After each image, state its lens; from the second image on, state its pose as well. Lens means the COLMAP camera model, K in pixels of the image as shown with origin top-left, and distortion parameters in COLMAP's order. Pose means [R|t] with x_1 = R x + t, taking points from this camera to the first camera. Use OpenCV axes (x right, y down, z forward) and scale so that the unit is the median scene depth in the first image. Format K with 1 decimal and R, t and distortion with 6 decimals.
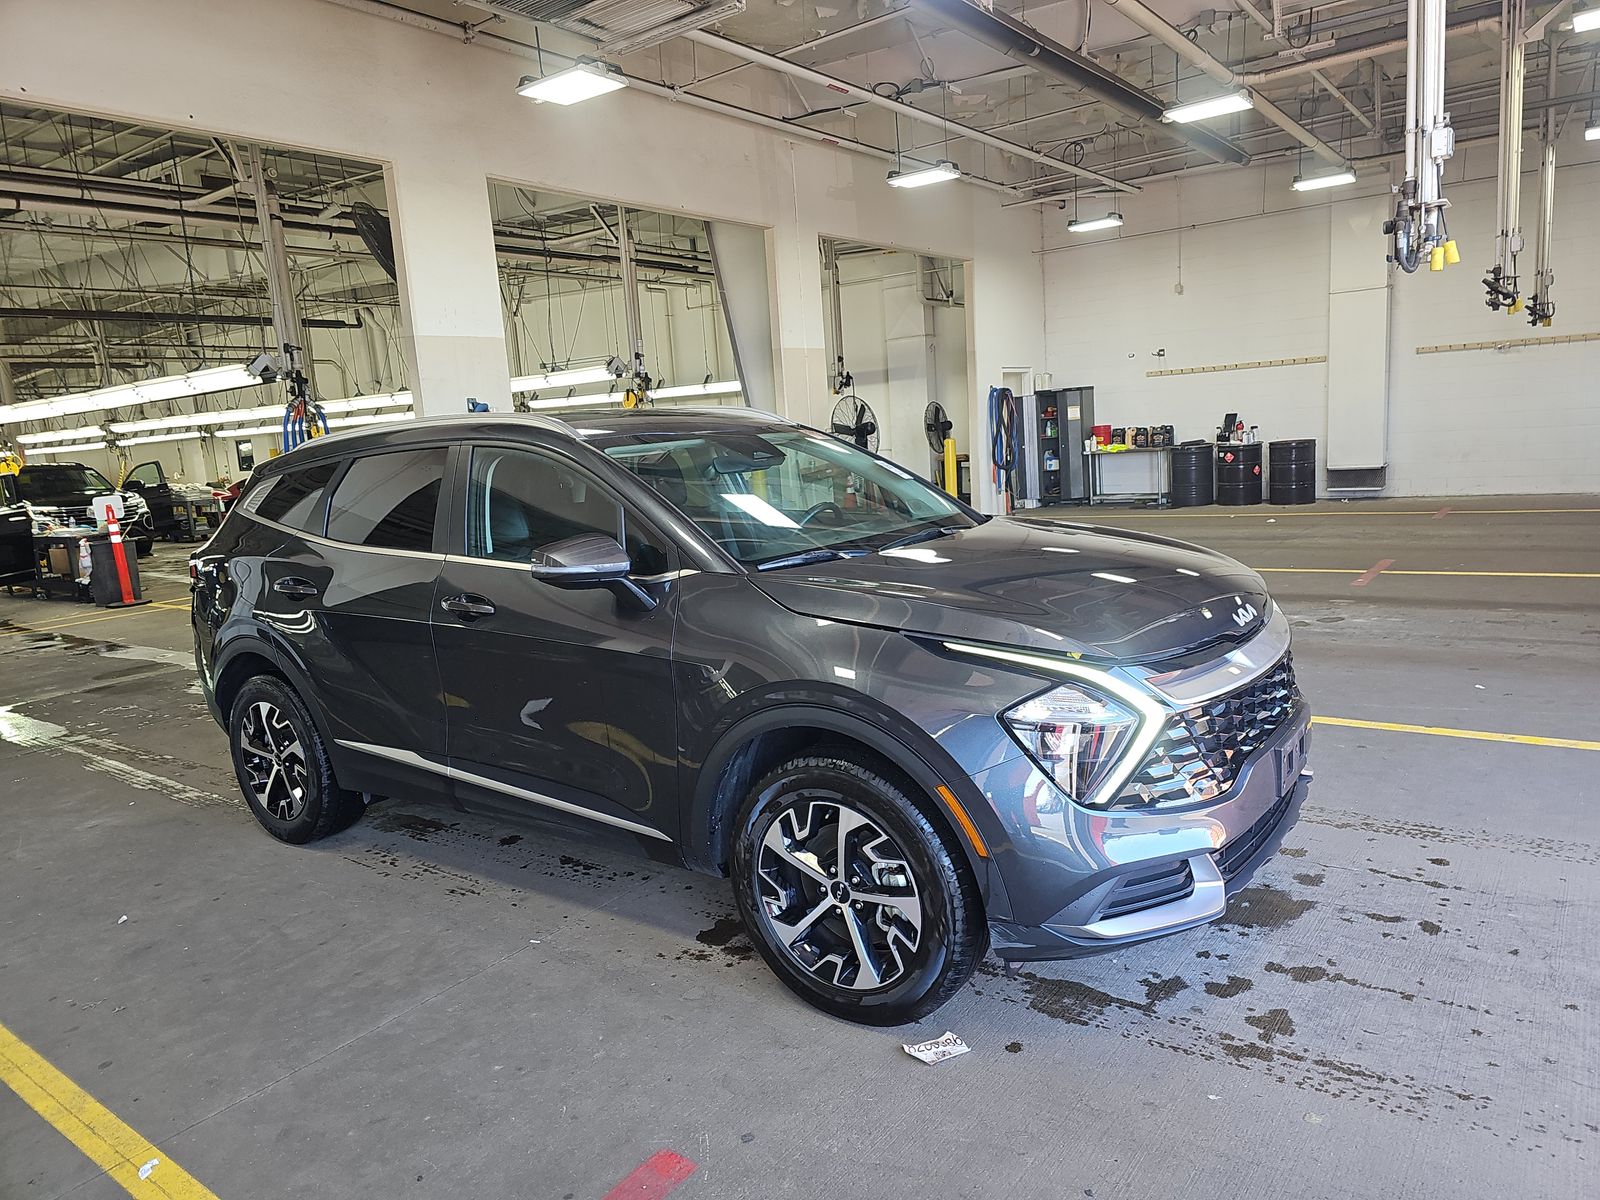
lens RADIAL K [[1035.2, 0, 789.9], [0, 1035.2, 611.8], [0, 0, 1]] dist [0.002725, -0.014232]
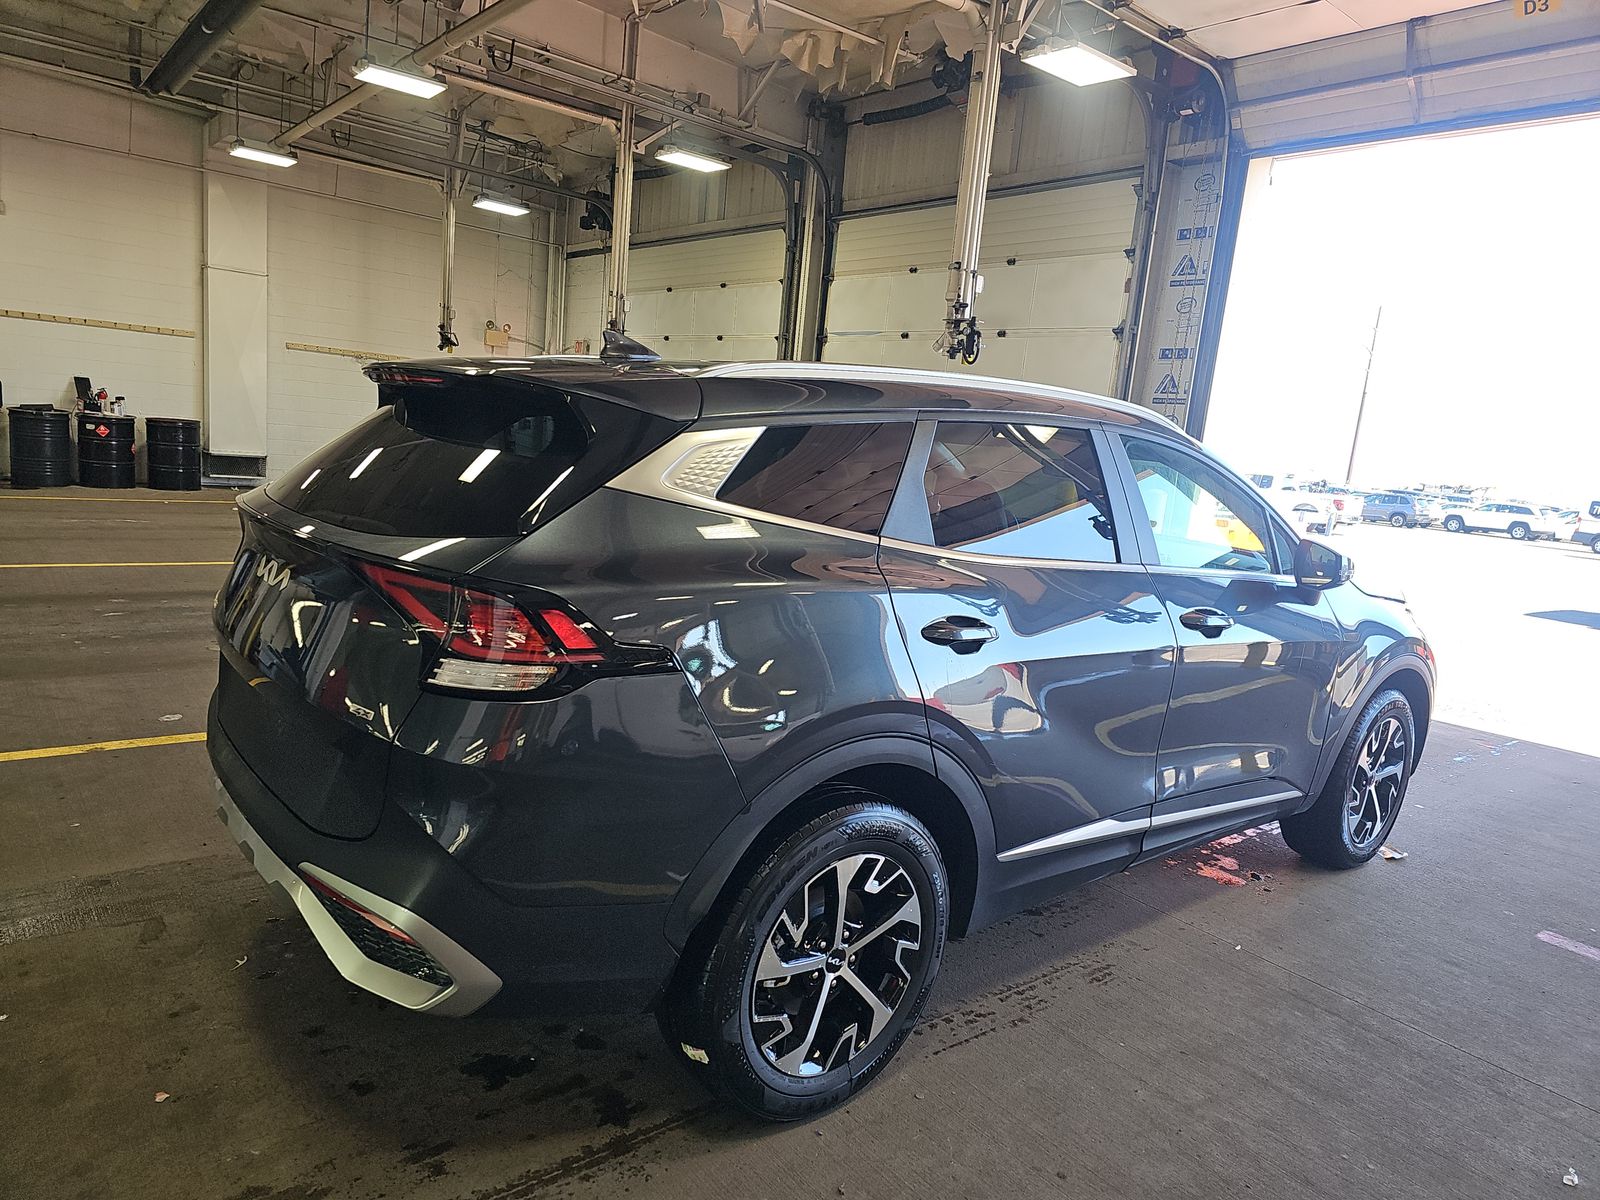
lens RADIAL K [[1054.4, 0, 802.5], [0, 1054.4, 618.6], [0, 0, 1]] dist [-0.004693, -0.005012]
pose [[0.247825, -0.075557, 0.965854, -0.276255], [0.055601, 0.996420, 0.063682, -0.019243], [-0.967208, 0.037921, 0.251139, 0.237769]]
